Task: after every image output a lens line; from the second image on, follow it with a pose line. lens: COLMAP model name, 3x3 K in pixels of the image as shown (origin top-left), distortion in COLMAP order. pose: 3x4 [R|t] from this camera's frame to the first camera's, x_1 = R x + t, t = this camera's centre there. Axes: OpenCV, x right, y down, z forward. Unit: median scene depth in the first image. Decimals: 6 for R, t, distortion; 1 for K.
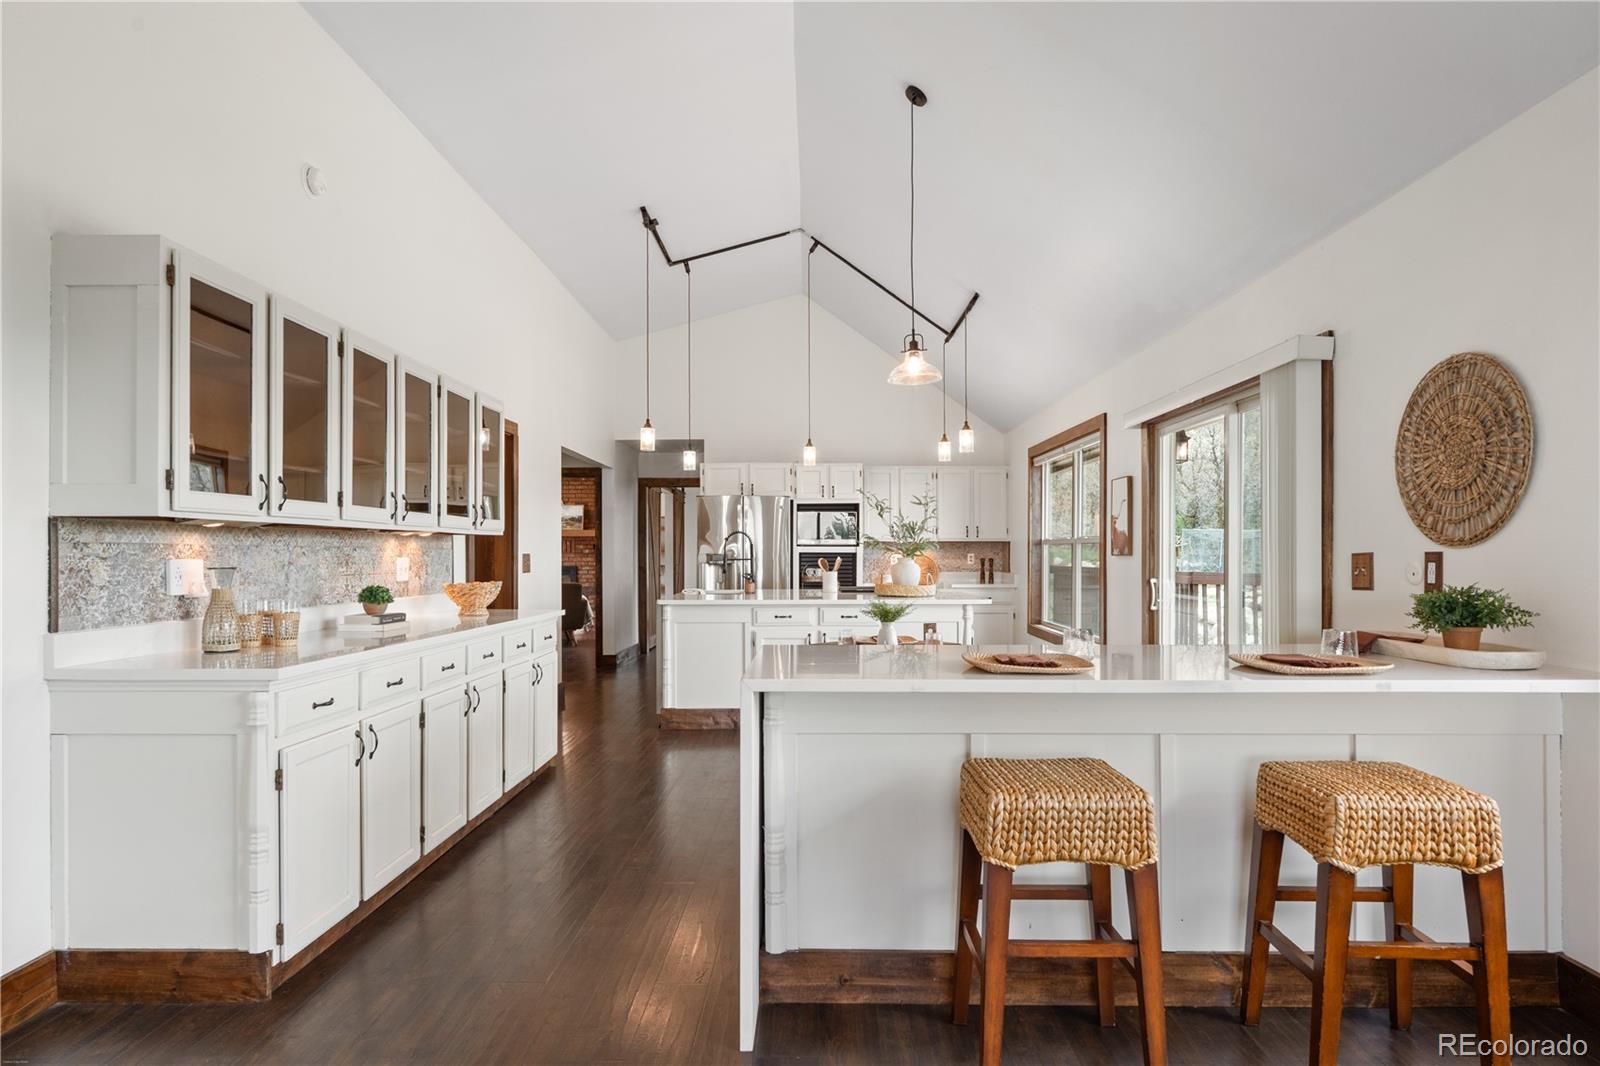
lens RADIAL K [[931.4, 0, 802.5], [0, 931.4, 568.1], [0, 0, 1]] dist [0.002247, -0.000061]
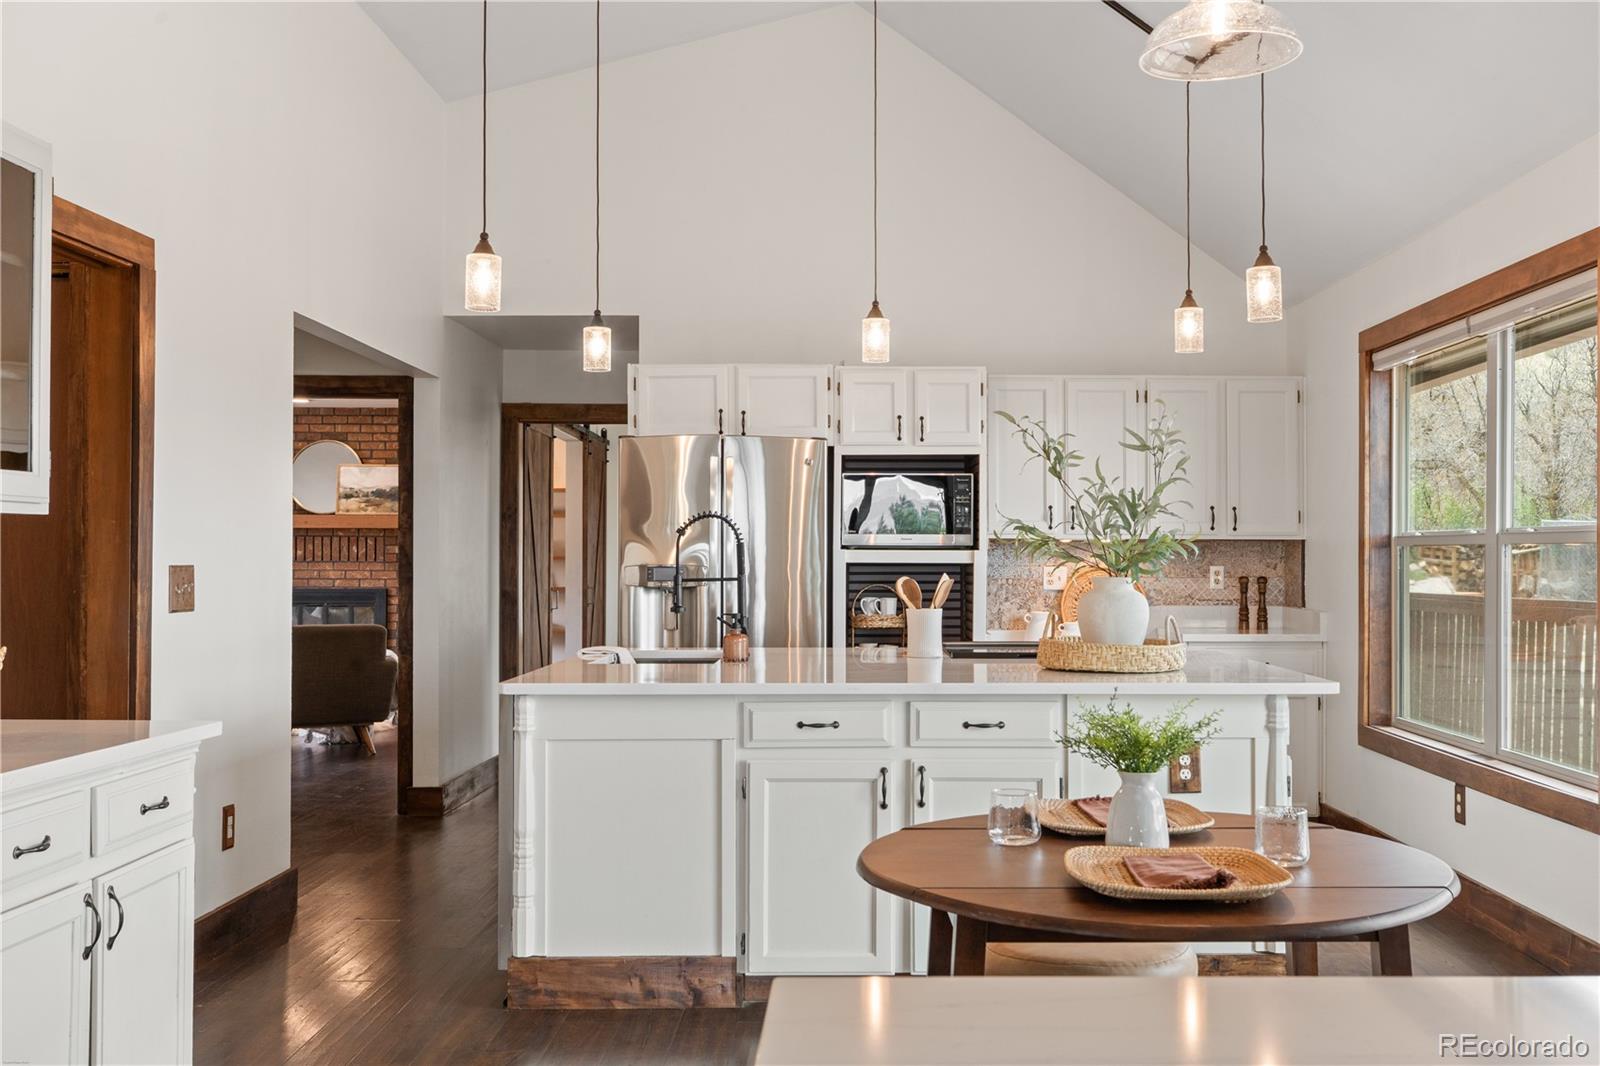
lens RADIAL K [[1613.4, 0, 868.4], [0, 1613.4, 566.8], [0, 0, 1]] dist [0.023912, 0.000000]
pose [[0.999752, 0.002457, 0.022149, -0.010828], [-0.002165, 0.999911, -0.013188, -0.004736], [-0.022180, 0.013137, 0.999668, 0.225728]]
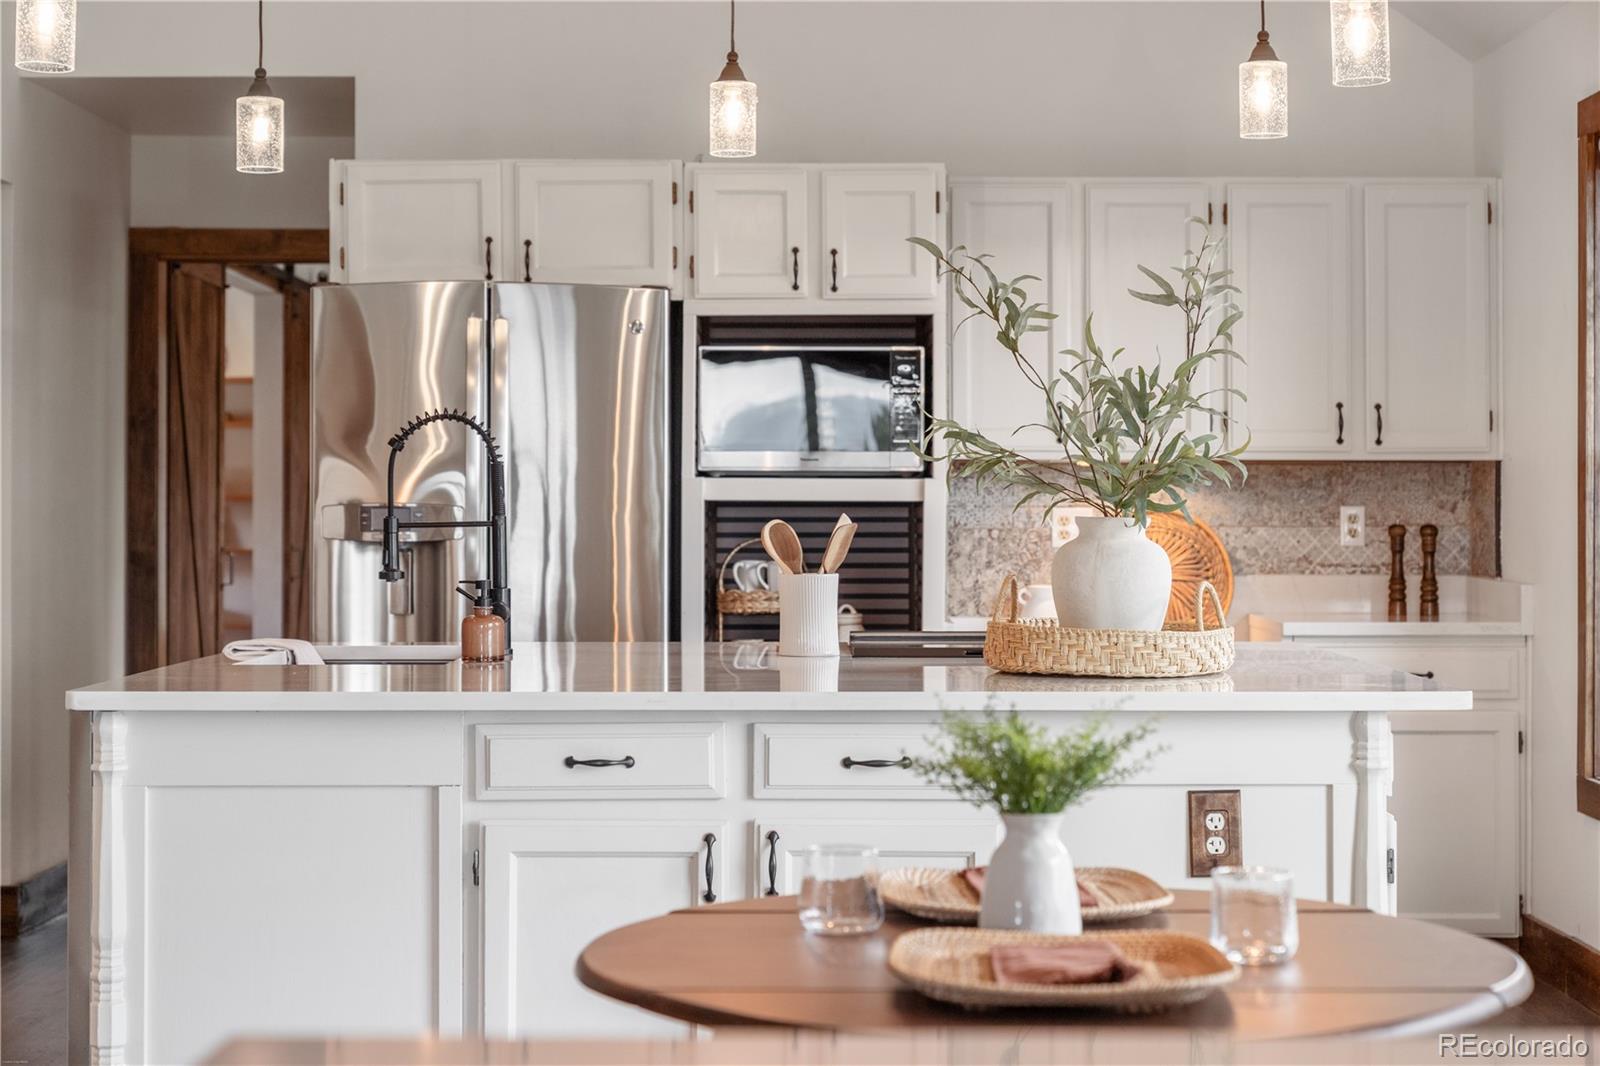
lens RADIAL K [[2895.9, 0, 798.4], [0, 2895.9, 531.9], [0, 0, 1]] dist [0.040514, 0.000000]
pose [[0.999984, 0.001553, 0.005354, 0.019279], [-0.001498, 0.999947, -0.010180, 0.000484], [-0.005369, 0.010172, 0.999934, 0.187395]]
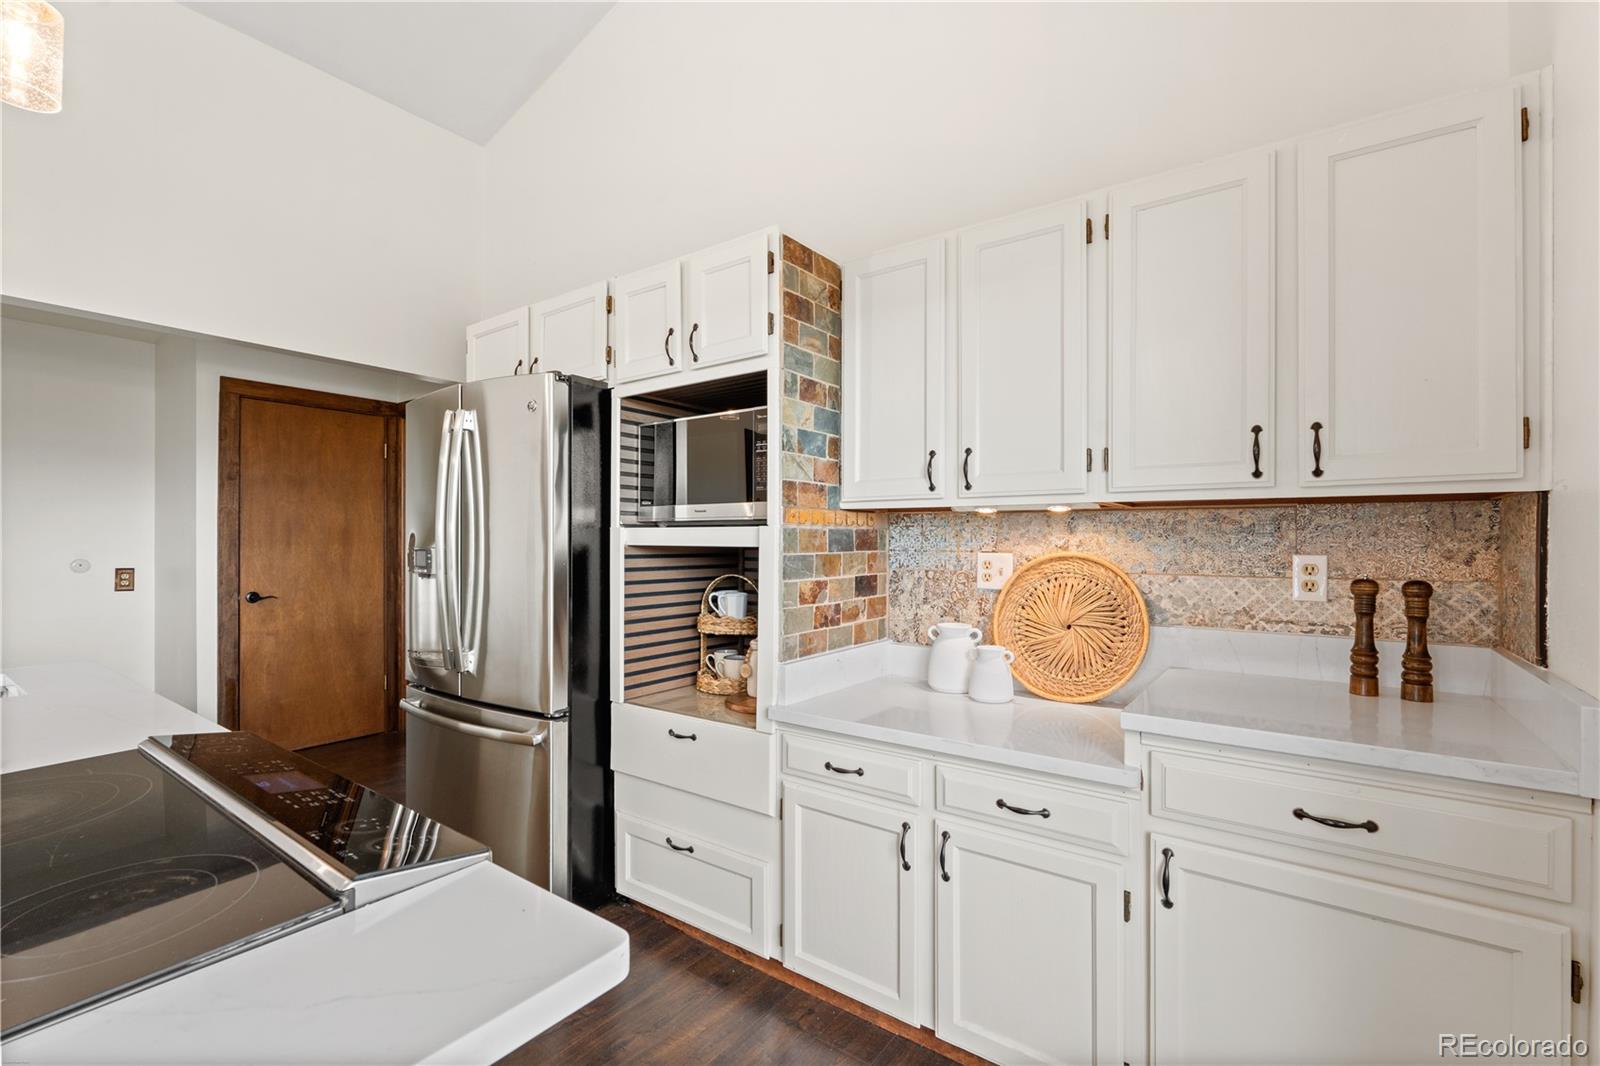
lens RADIAL K [[707.5, 0, 789.3], [0, 707.5, 546.5], [0, 0, 1]] dist [-0.002469, -0.000495]
pose [[0.810787, 0.008057, -0.585286, 0.198897], [-0.014622, 0.999872, -0.006491, -0.016417], [0.585158, 0.013821, 0.810801, 0.871451]]
